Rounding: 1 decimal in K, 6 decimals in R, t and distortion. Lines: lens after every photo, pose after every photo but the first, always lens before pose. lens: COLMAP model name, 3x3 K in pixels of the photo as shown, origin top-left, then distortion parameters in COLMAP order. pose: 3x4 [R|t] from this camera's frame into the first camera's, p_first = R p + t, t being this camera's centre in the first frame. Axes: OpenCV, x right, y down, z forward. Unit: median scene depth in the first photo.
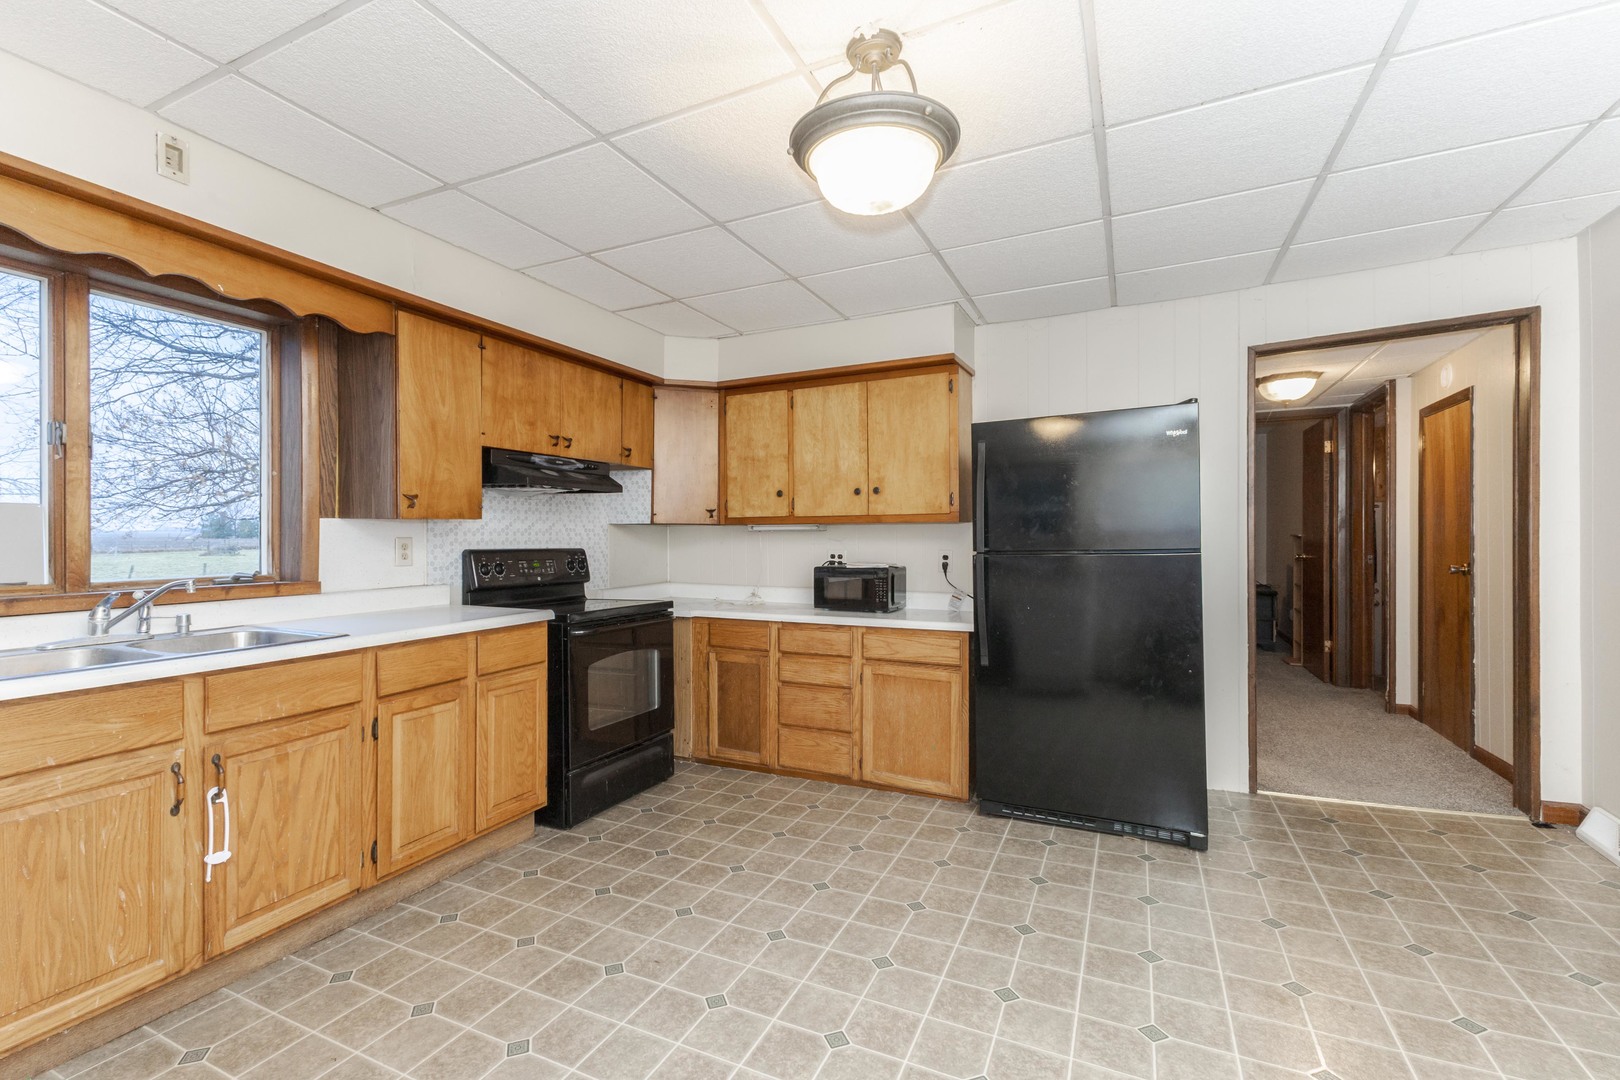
lens RADIAL K [[732.6, 0, 813.5], [0, 732.6, 532.8], [0, 0, 1]] dist [-0.001153, -0.000002]
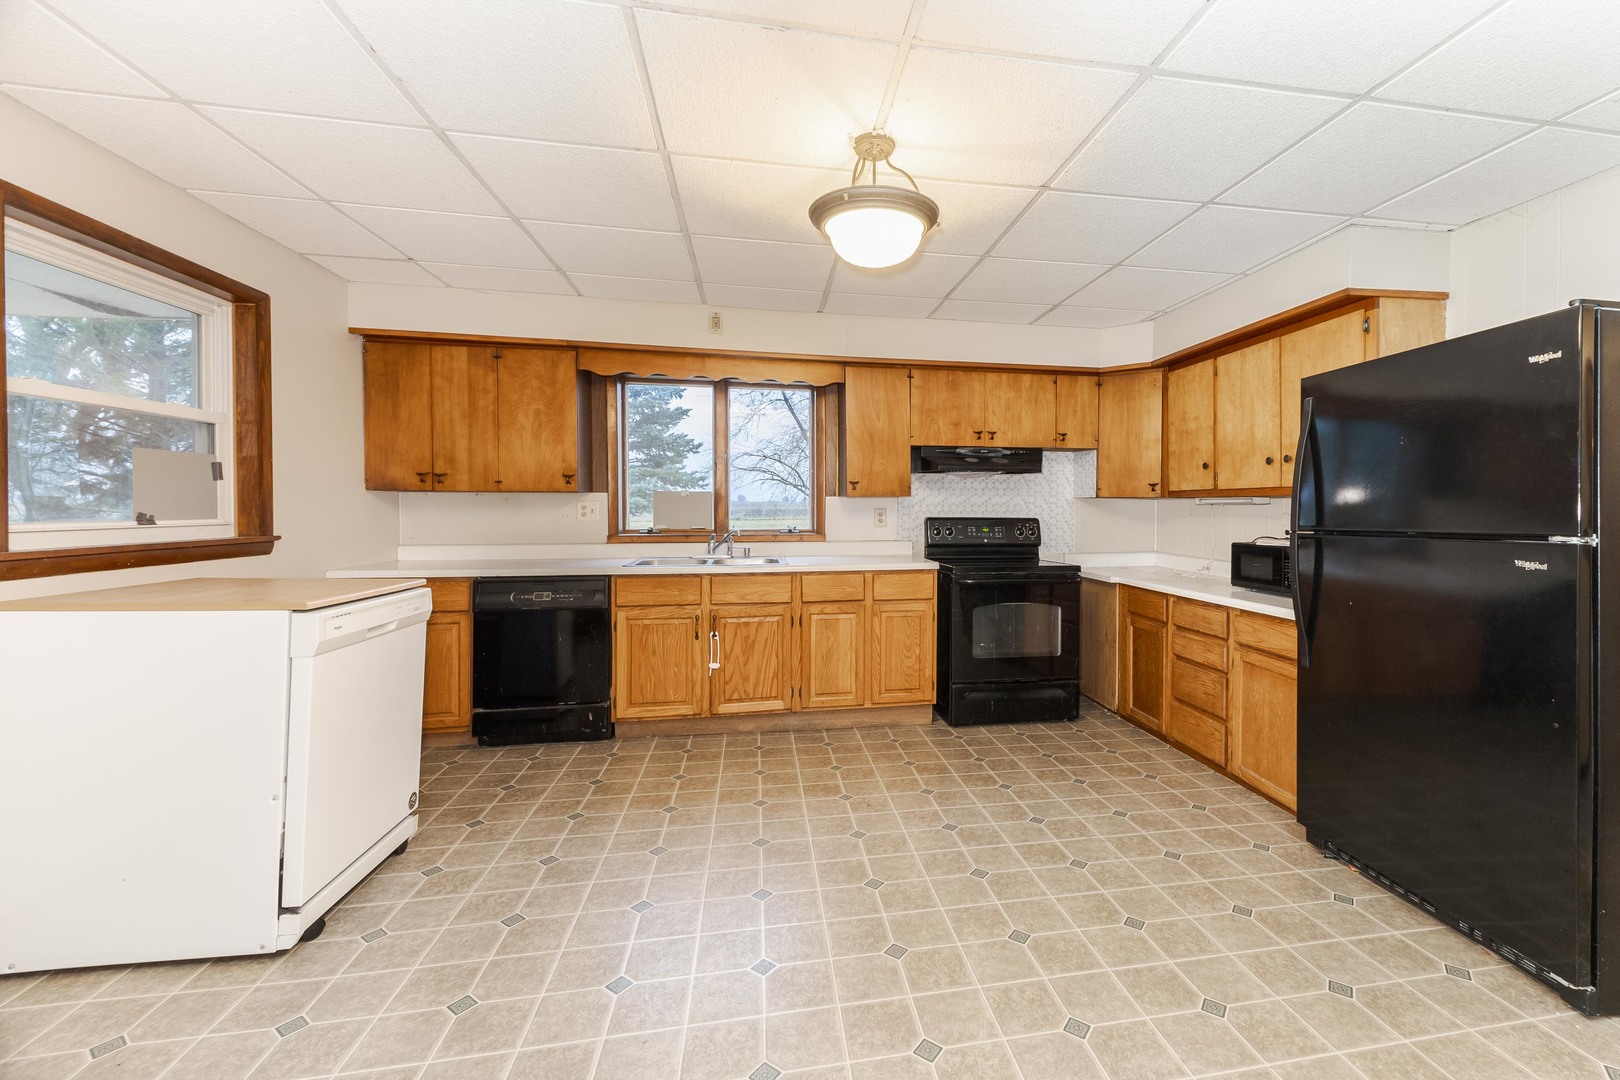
lens RADIAL K [[697.3, 0, 887.8], [0, 697.3, 503.6], [0, 0, 1]] dist [-0.001269, -0.000061]
pose [[0.588006, 0.002216, -0.808853, 0.570210], [-0.001010, 0.999997, 0.002006, -0.005925], [0.808856, -0.000362, 0.588007, 0.139047]]
